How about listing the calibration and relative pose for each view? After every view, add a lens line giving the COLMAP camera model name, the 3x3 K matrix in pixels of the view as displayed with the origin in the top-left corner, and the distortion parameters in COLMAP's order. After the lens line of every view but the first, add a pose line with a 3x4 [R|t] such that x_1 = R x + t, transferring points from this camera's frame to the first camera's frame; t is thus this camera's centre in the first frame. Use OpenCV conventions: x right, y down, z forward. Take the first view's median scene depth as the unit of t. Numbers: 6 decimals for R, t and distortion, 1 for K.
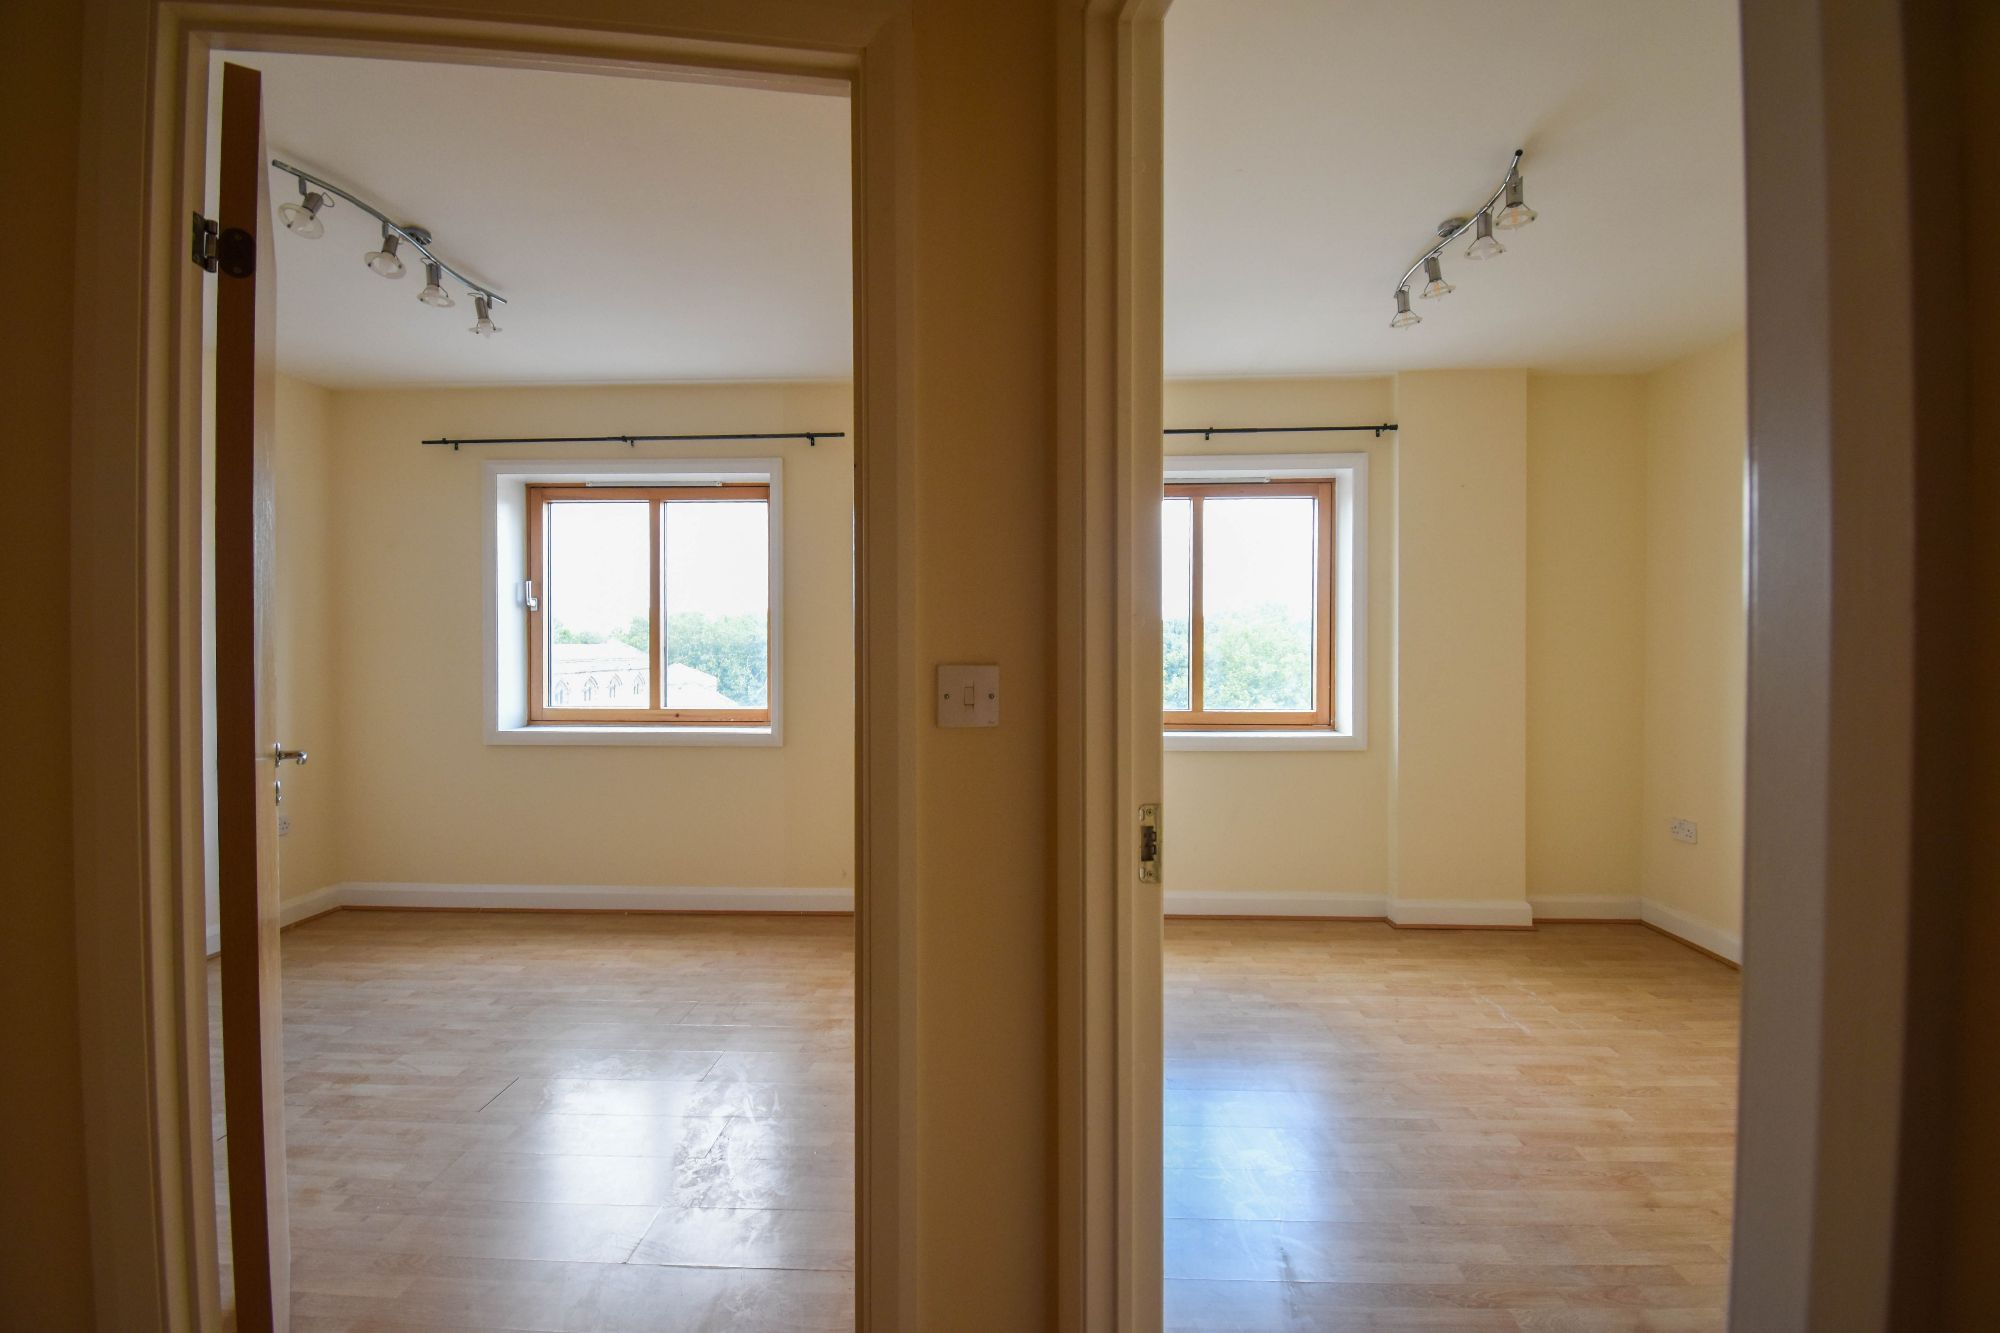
lens RADIAL K [[897.6, 0, 1012.0], [0, 897.6, 657.7], [0, 0, 1]] dist [-0.004976, -0.000585]
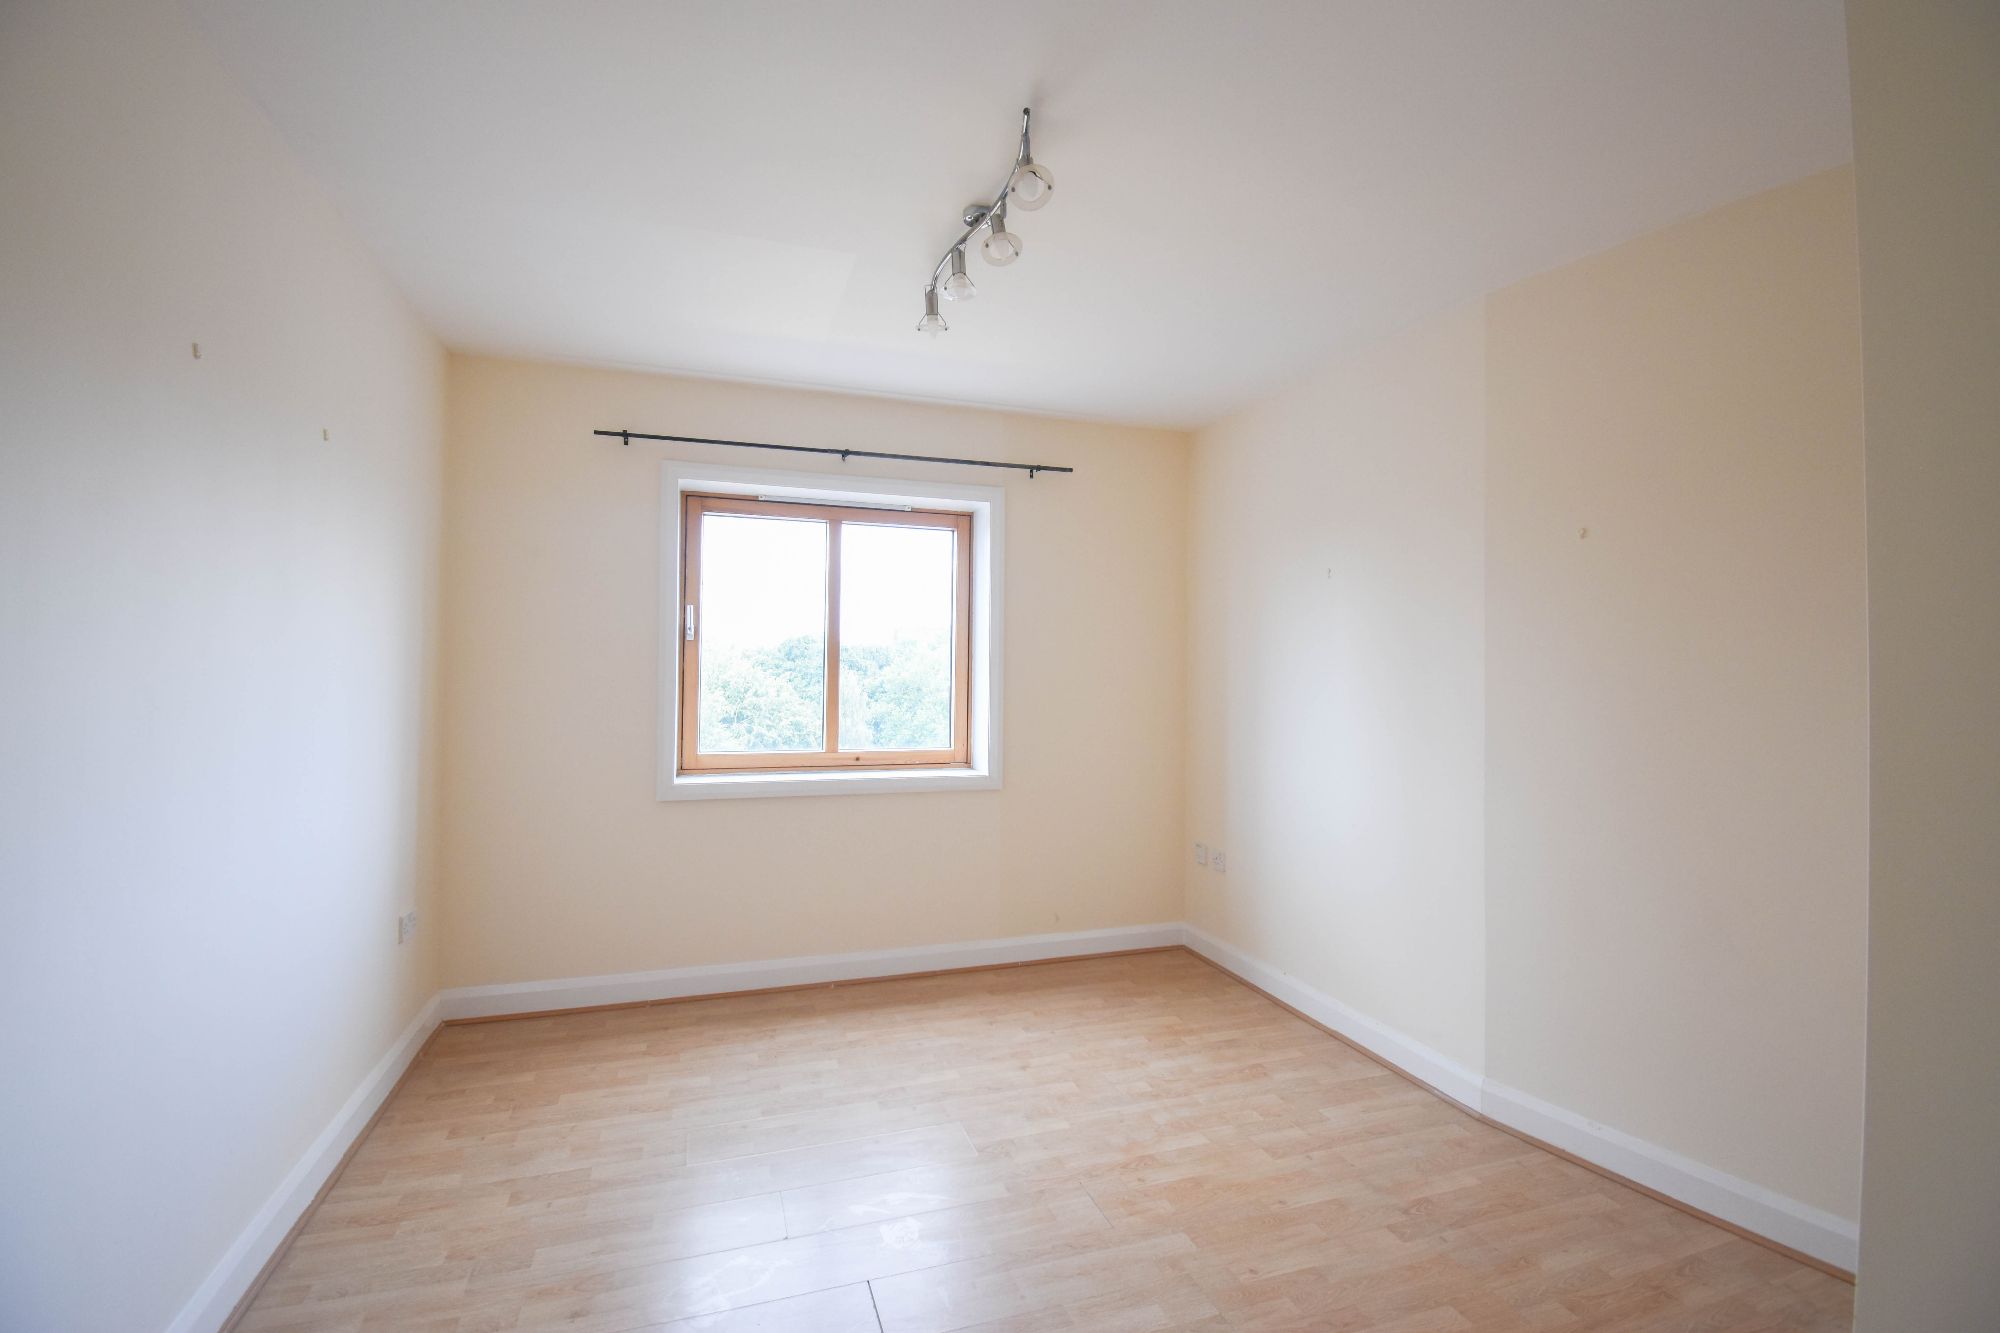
lens RADIAL K [[894.8, 0, 996.6], [0, 894.8, 658.6], [0, 0, 1]] dist [0.034481, -0.035713]
pose [[0.936629, 0.014419, 0.350026, -0.564268], [-0.005808, 0.999654, -0.025640, -0.014718], [-0.350274, 0.021982, 0.936389, 0.102350]]
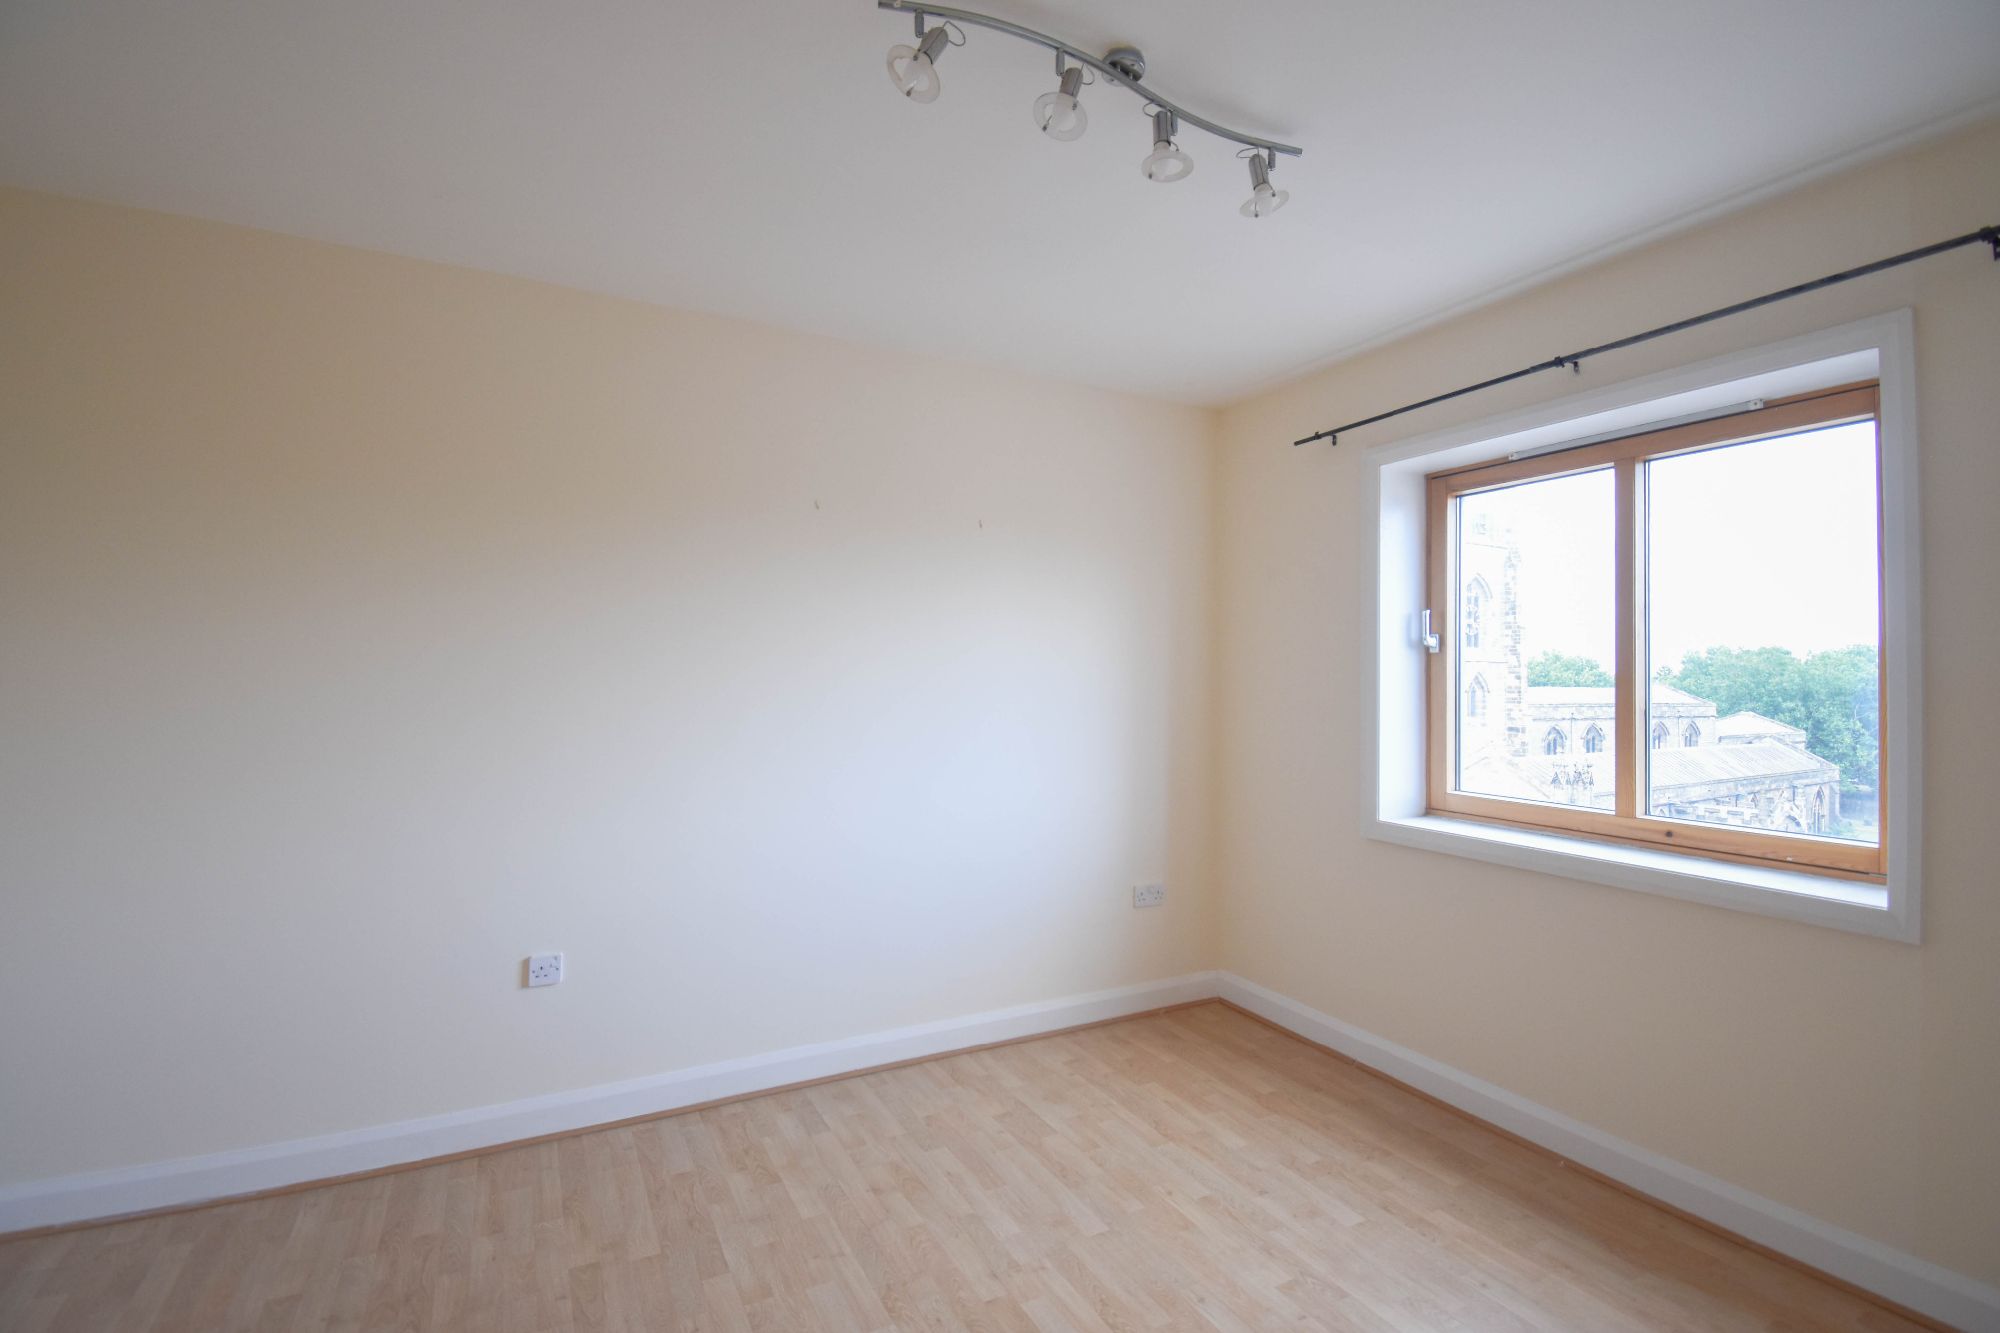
lens RADIAL K [[894.8, 0, 996.6], [0, 894.8, 658.6], [0, 0, 1]] dist [0.034481, -0.035713]
pose [[0.496890, -0.014688, -0.867689, -0.093012], [-0.024390, 0.999225, -0.030882, -0.017605], [0.867471, 0.036507, 0.496147, 0.357248]]
